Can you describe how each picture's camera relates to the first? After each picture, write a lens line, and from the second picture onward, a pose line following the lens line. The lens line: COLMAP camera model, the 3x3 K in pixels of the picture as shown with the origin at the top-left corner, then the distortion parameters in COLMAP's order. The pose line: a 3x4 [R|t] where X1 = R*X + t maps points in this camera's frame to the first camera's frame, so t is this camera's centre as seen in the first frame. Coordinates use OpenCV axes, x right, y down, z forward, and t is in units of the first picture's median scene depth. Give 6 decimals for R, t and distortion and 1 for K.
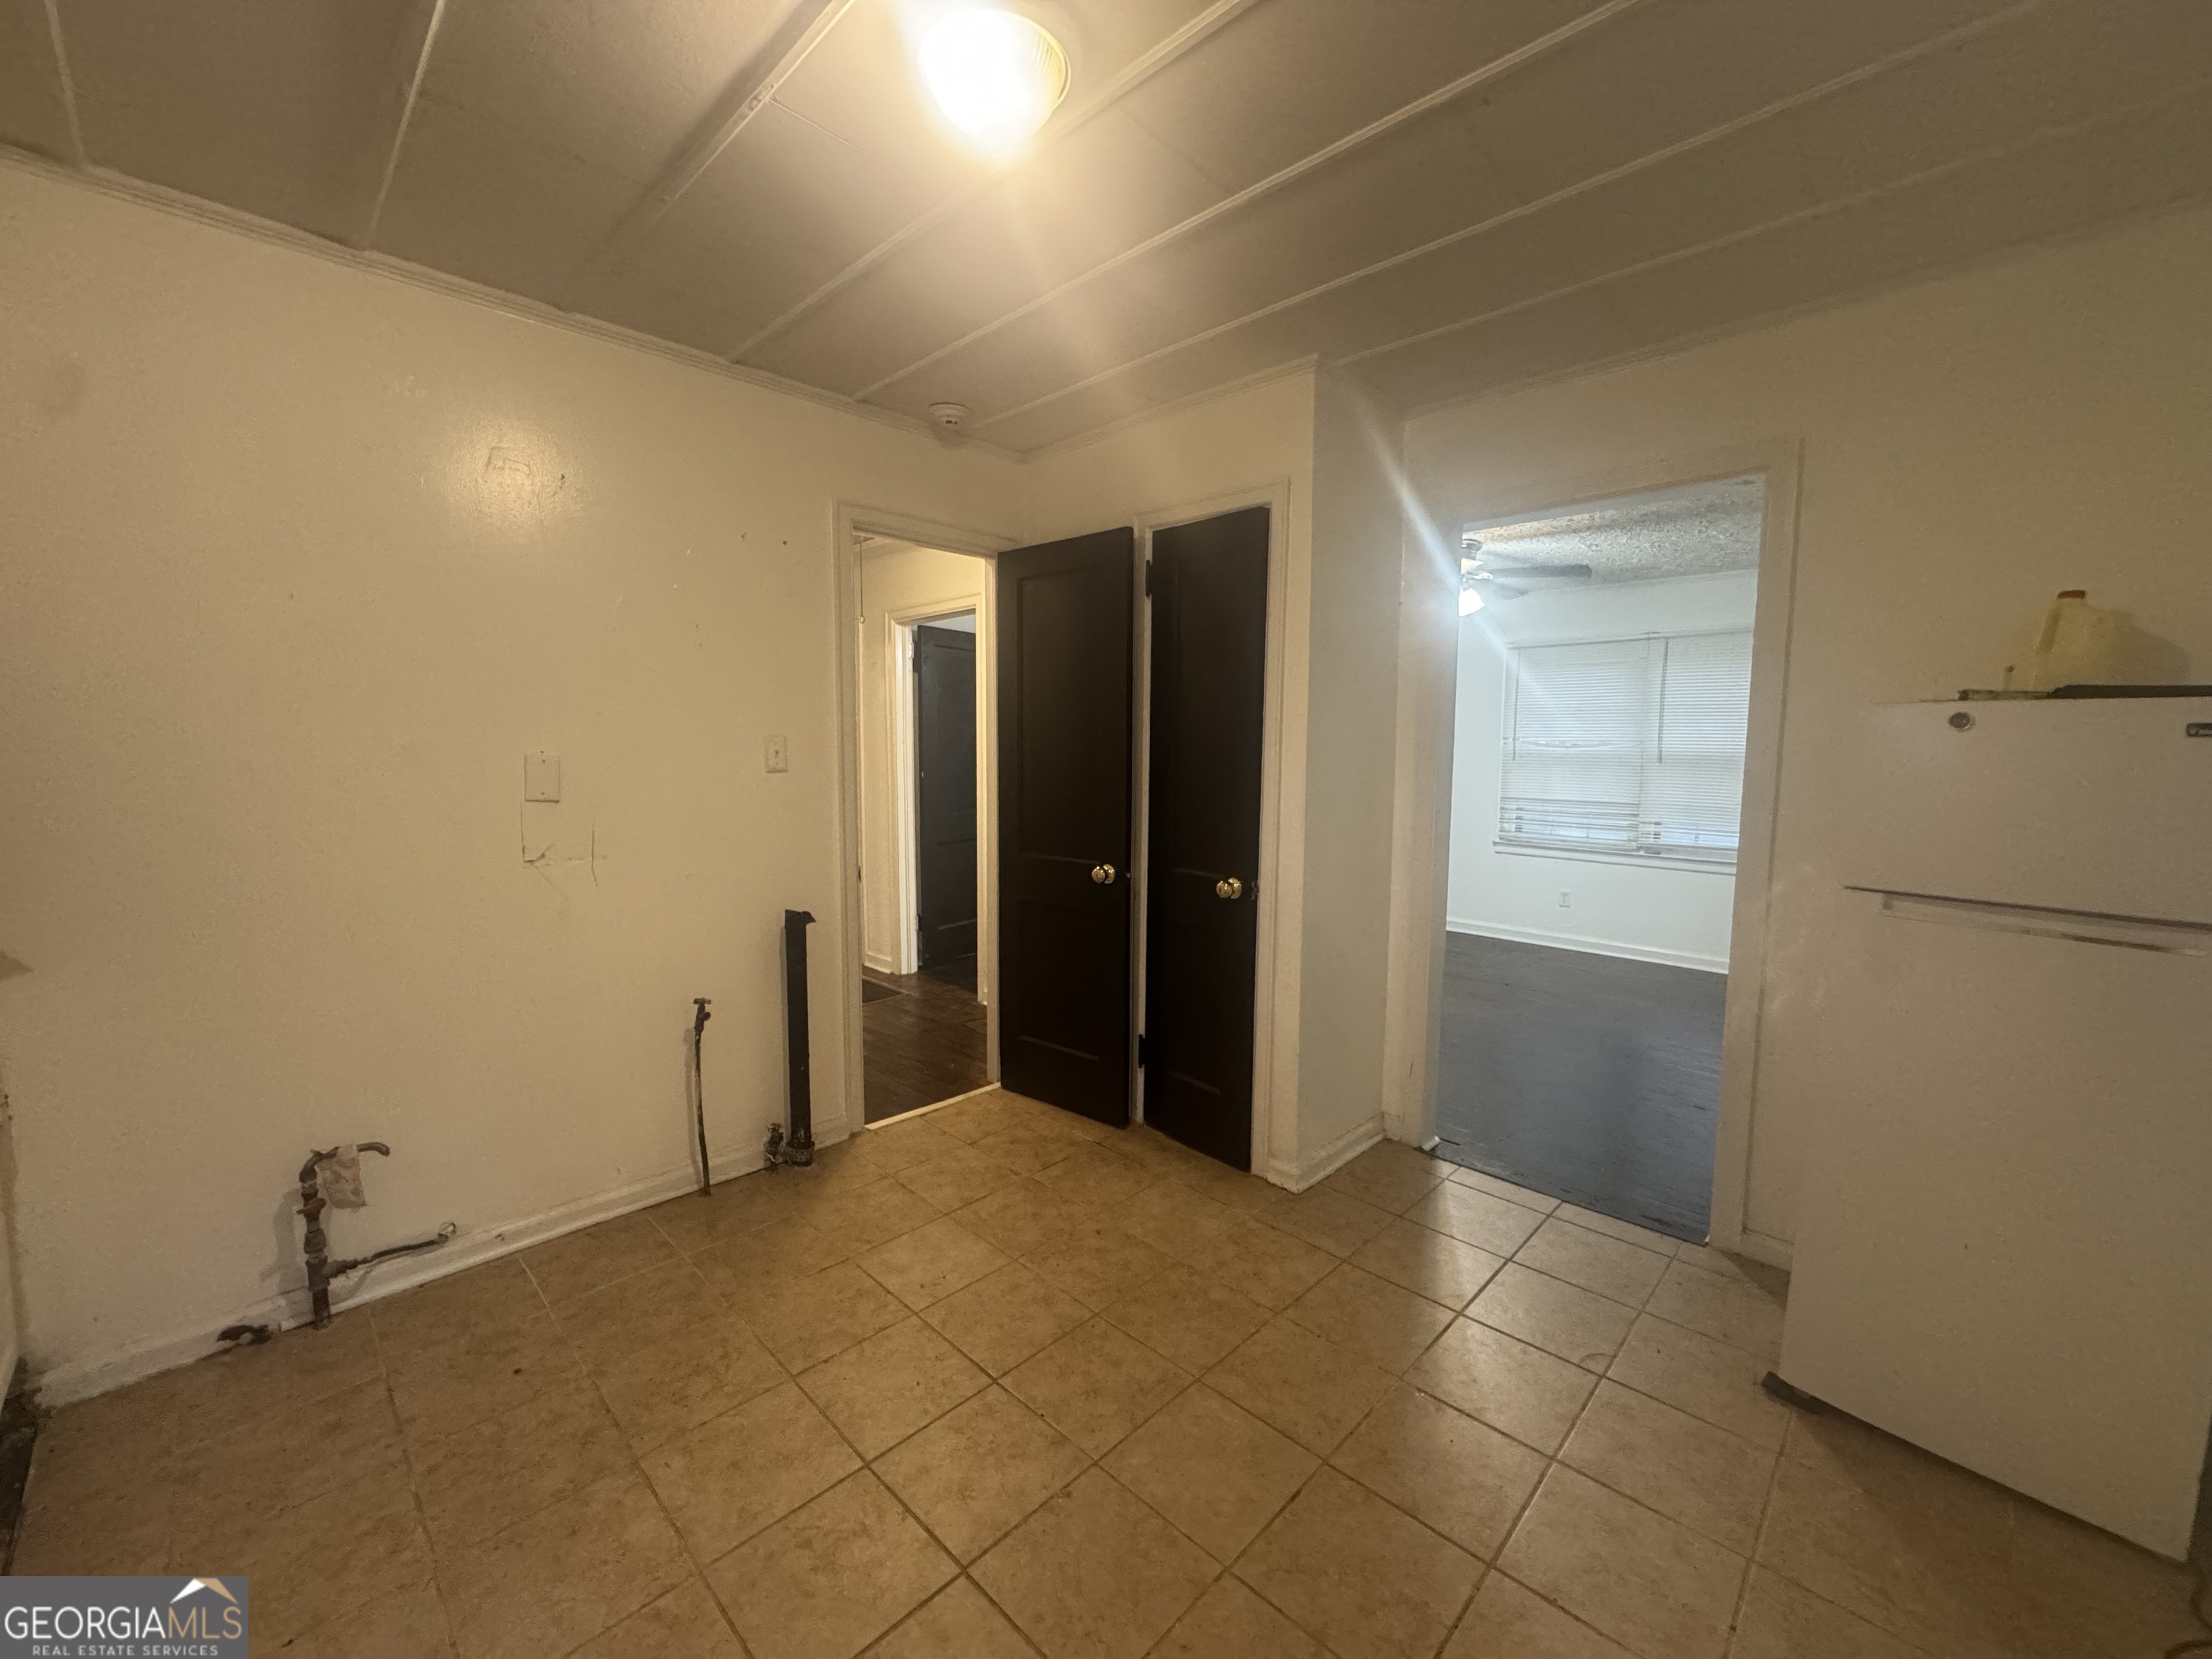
lens RADIAL K [[888.2, 0, 1100.4], [0, 888.2, 826.5], [0, 0, 1]] dist [0.001652, 0.000023]
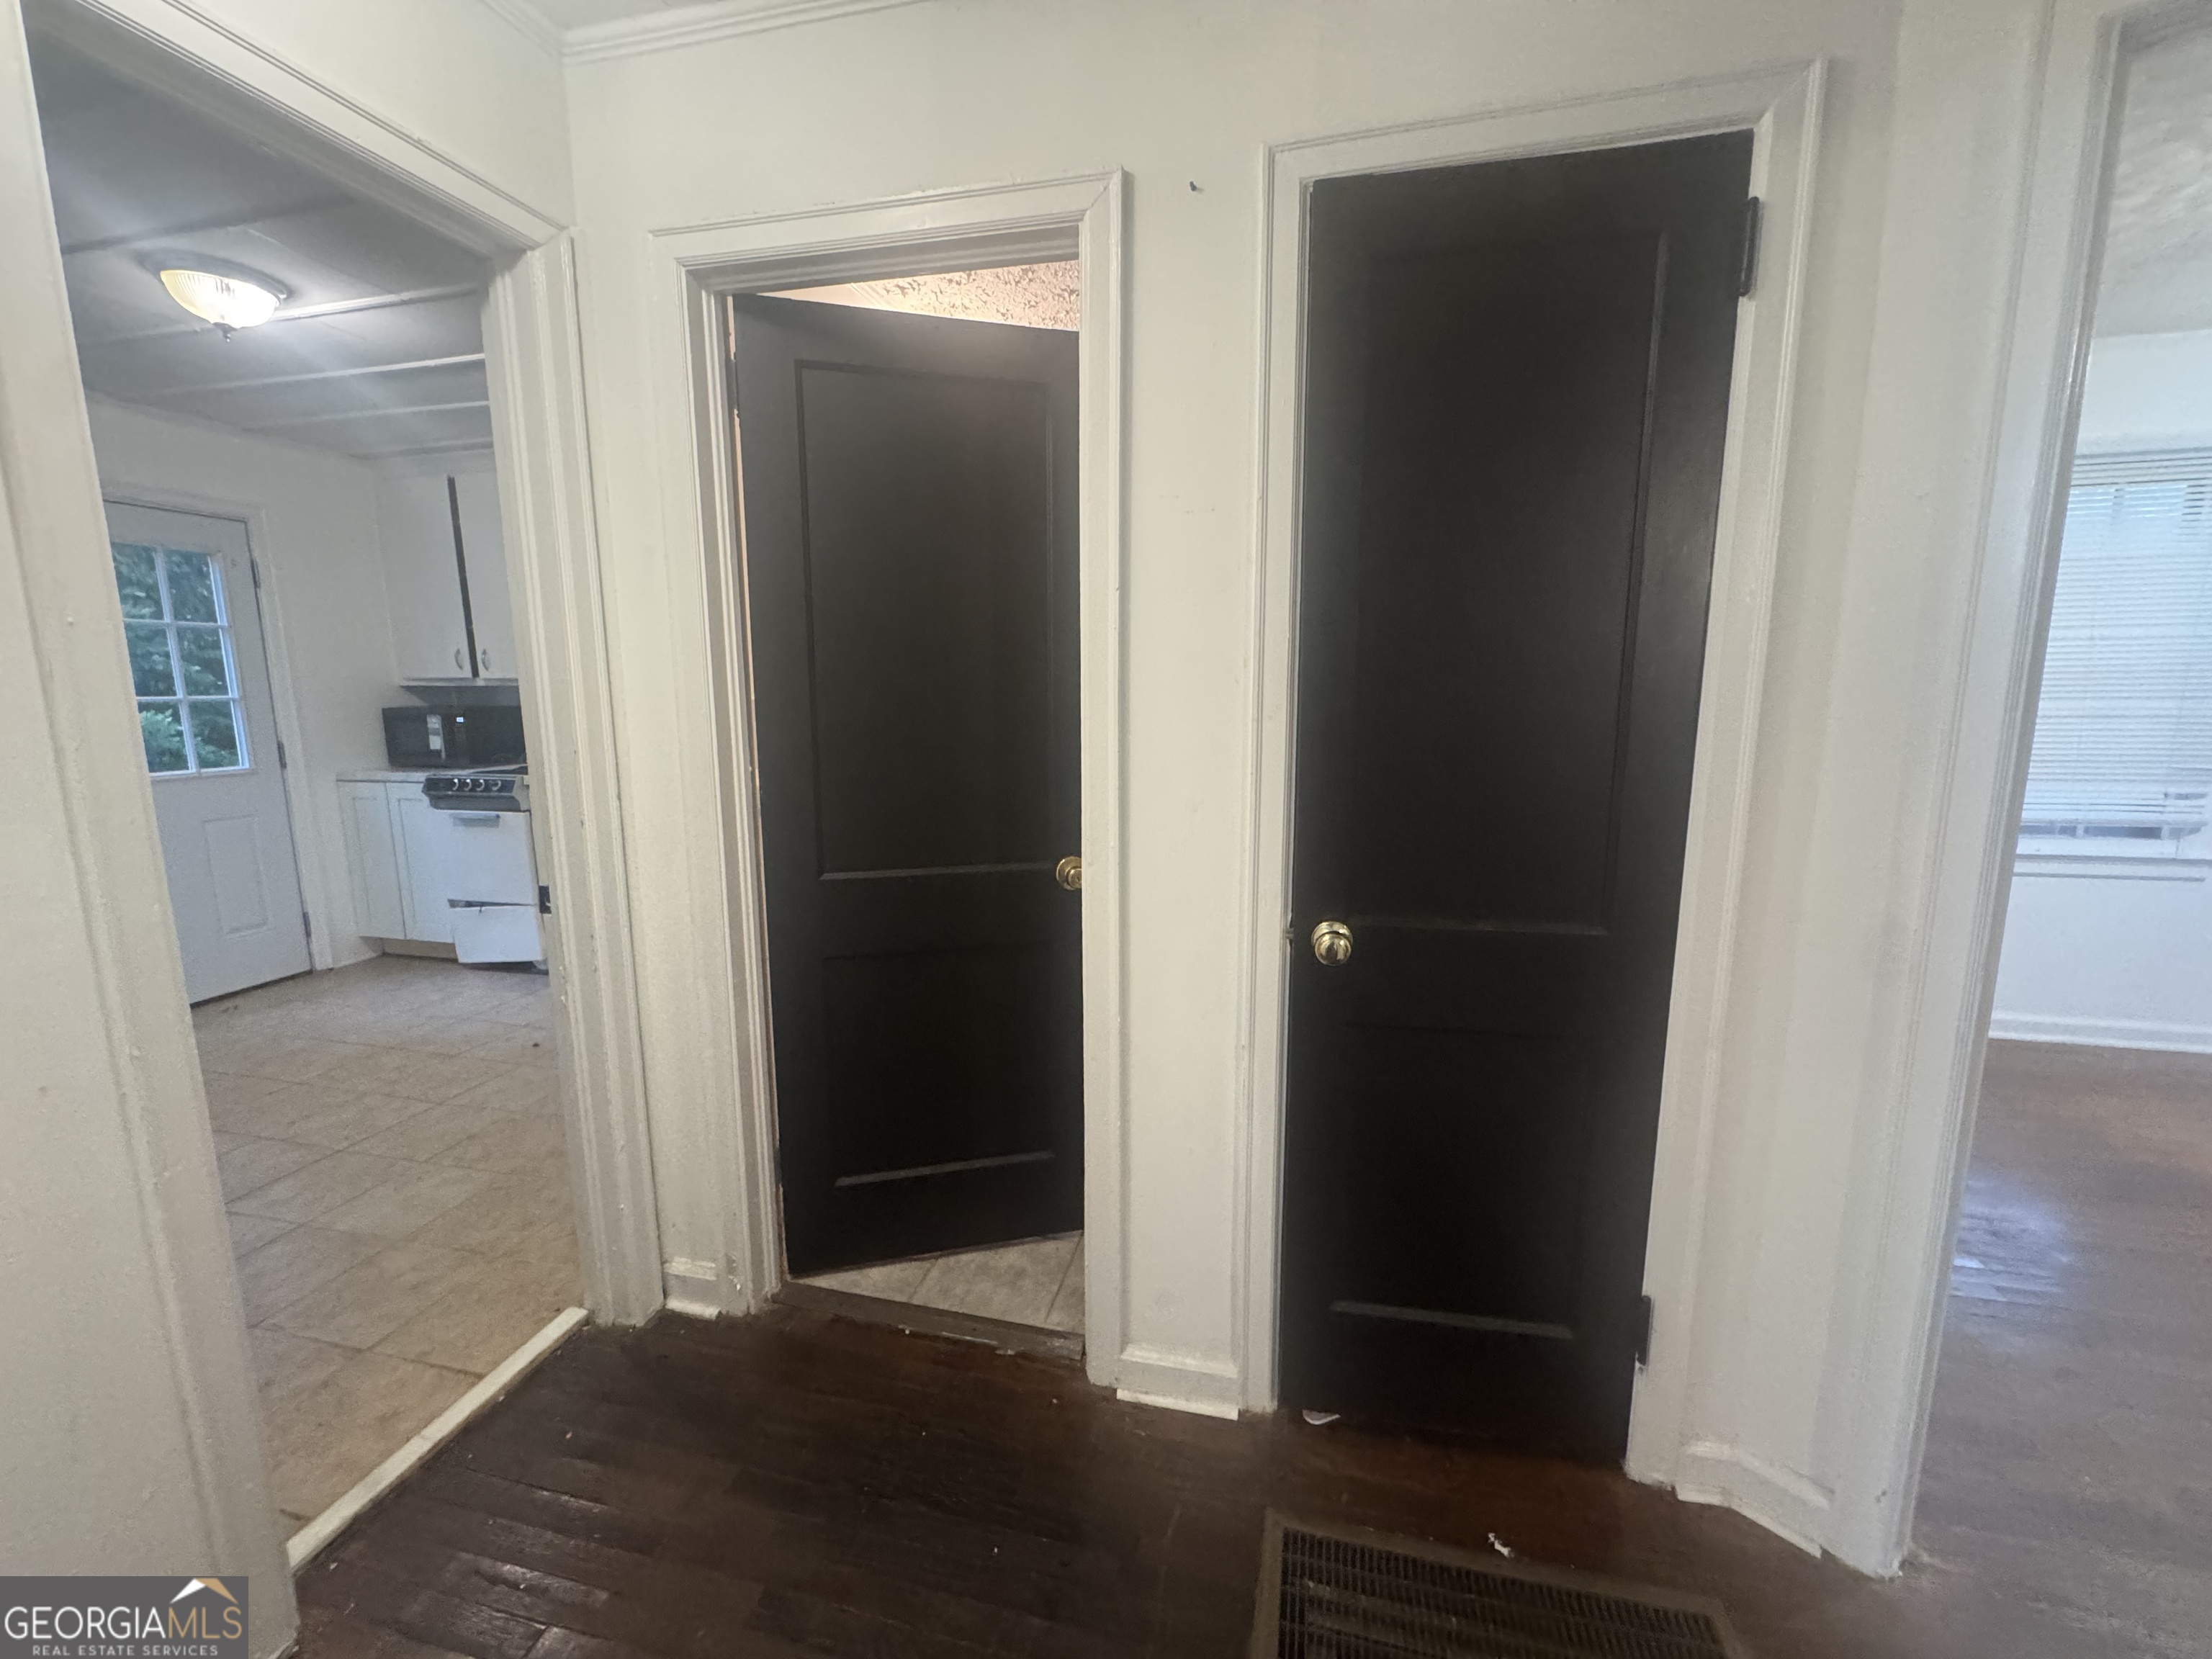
lens RADIAL K [[888.2, 0, 1099.8], [0, 888.2, 825.8], [0, 0, 1]] dist [0.001652, 0.000023]
pose [[-0.854450, 0.081967, -0.513027, -0.322465], [-0.045833, 0.971733, 0.231591, -0.165244], [0.517508, 0.221396, -0.826540, 1.847527]]
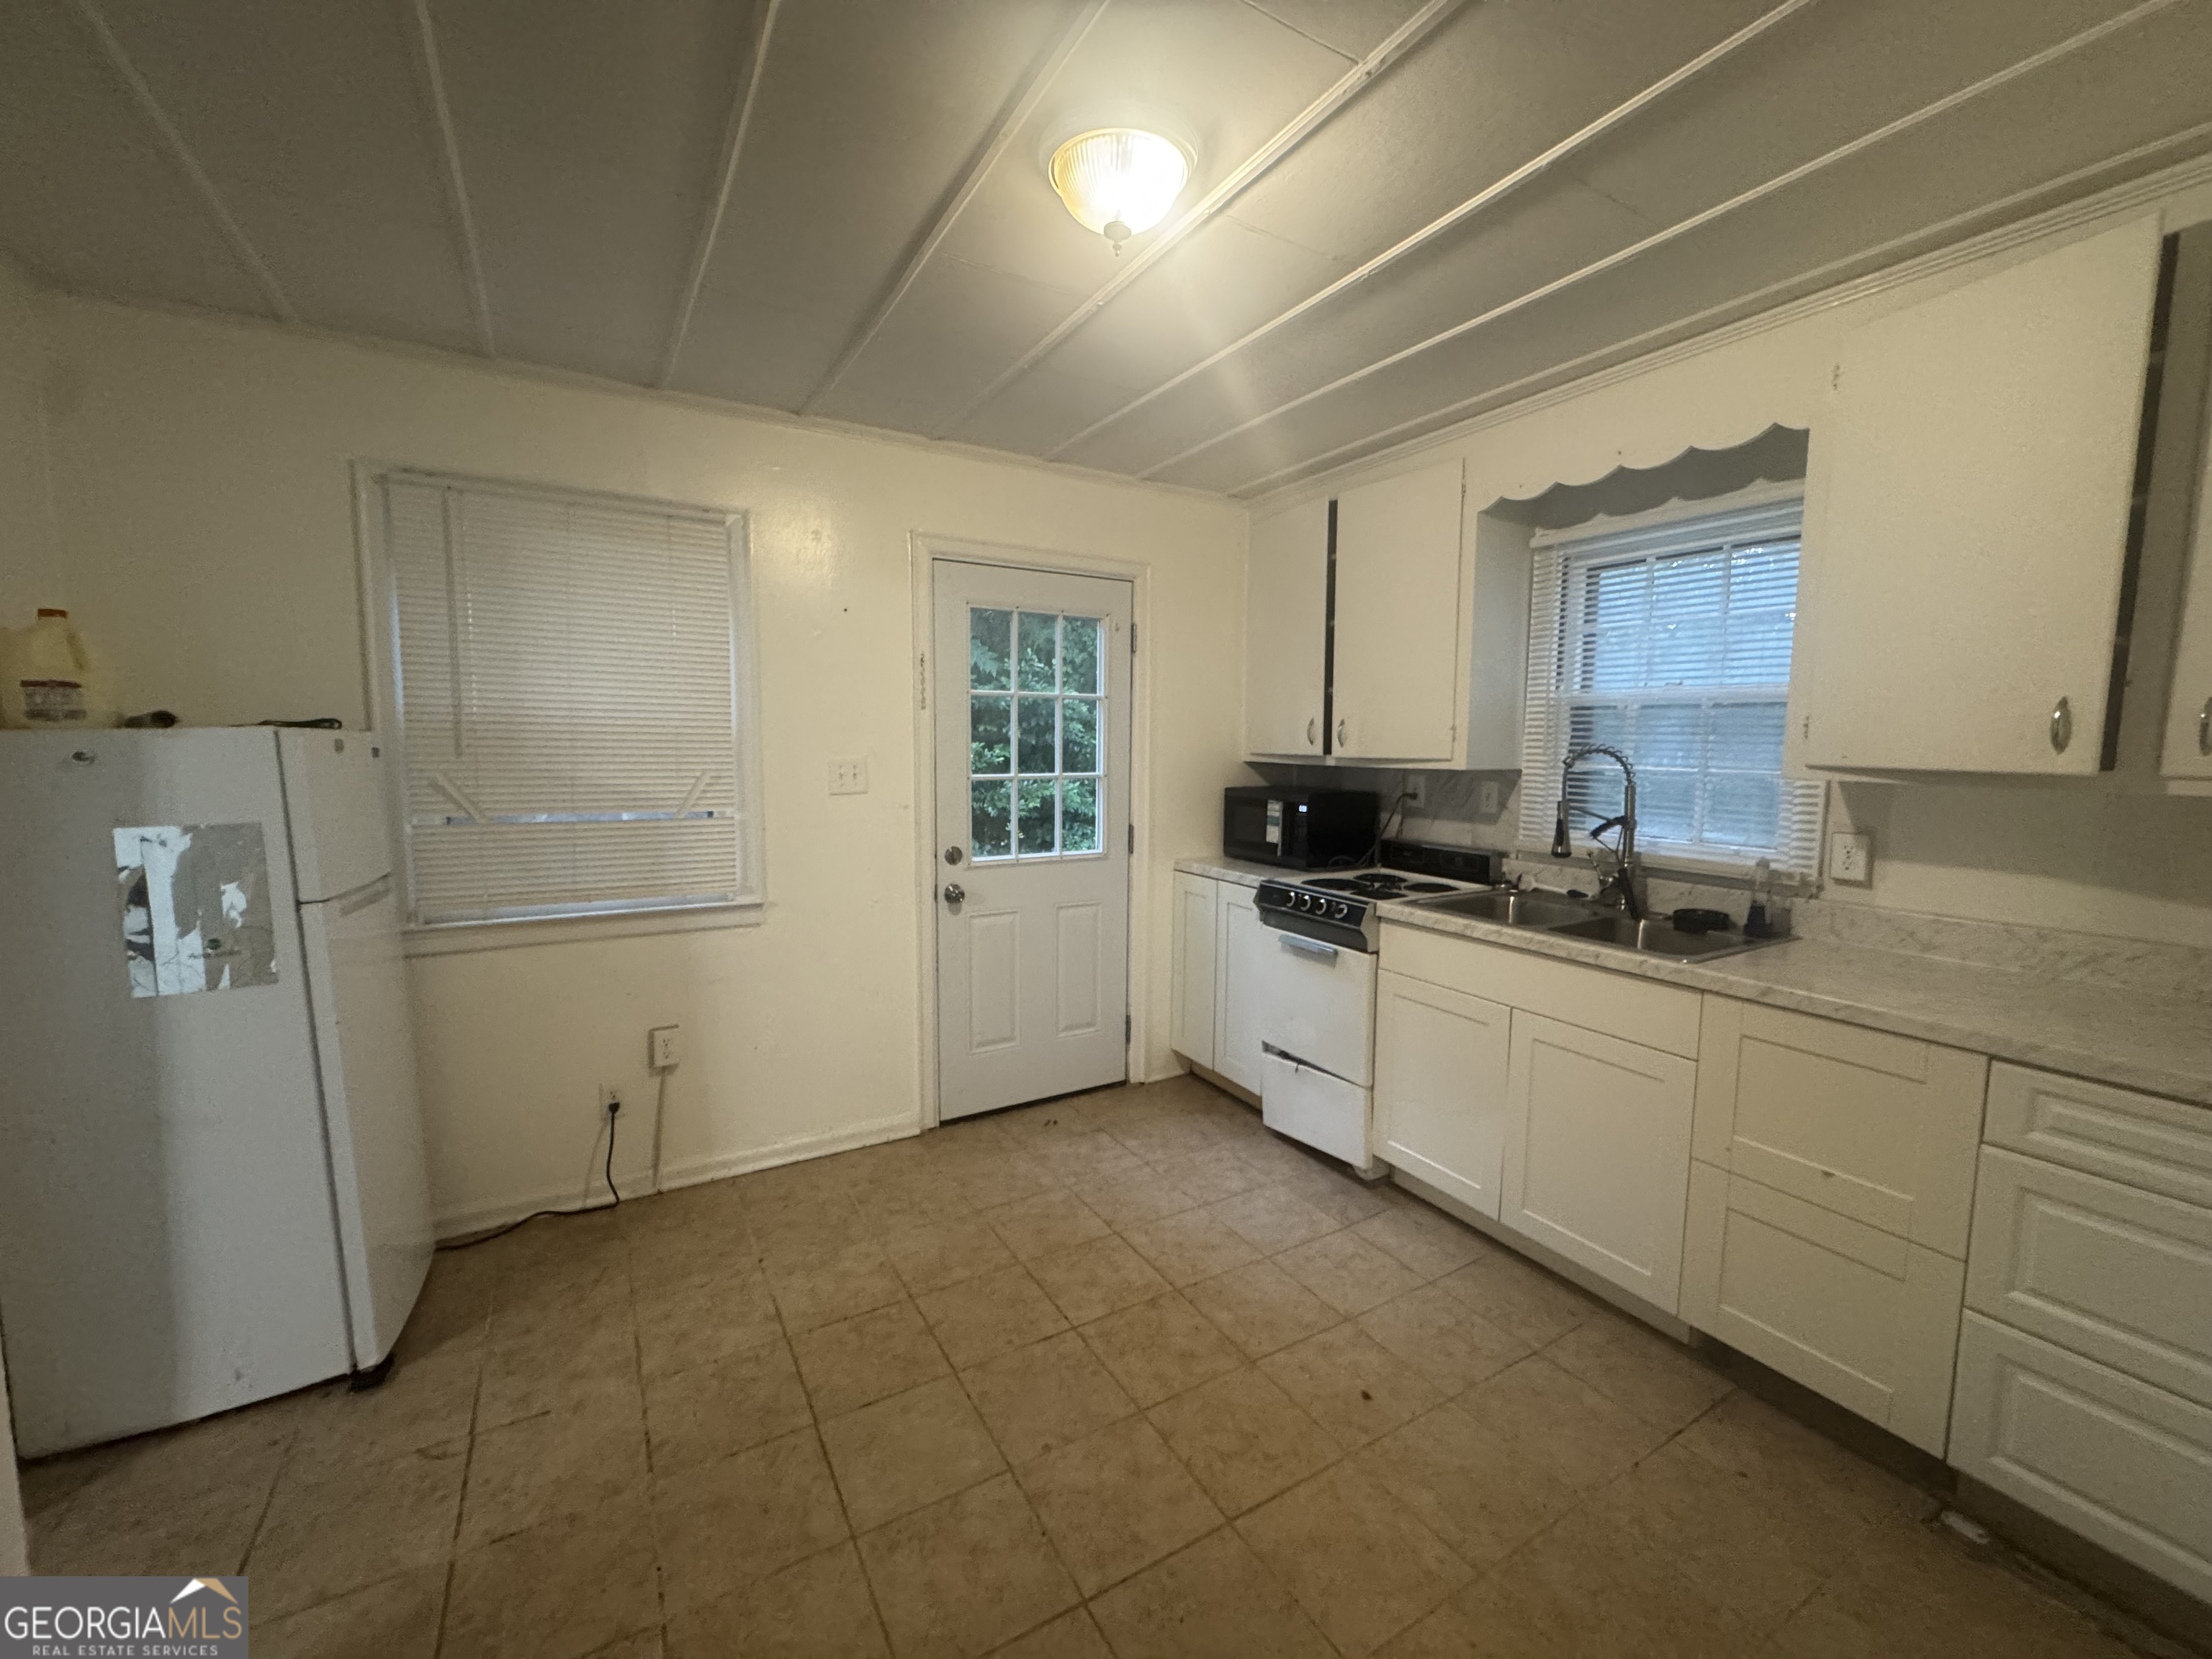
lens RADIAL K [[888.2, 0, 1101.8], [0, 888.2, 827.5], [0, 0, 1]] dist [0.001652, 0.000023]
pose [[-0.967200, -0.038046, 0.251151, -0.215808], [0.010862, 0.981620, 0.190535, -0.141734], [-0.253784, 0.187014, -0.949010, 1.142726]]
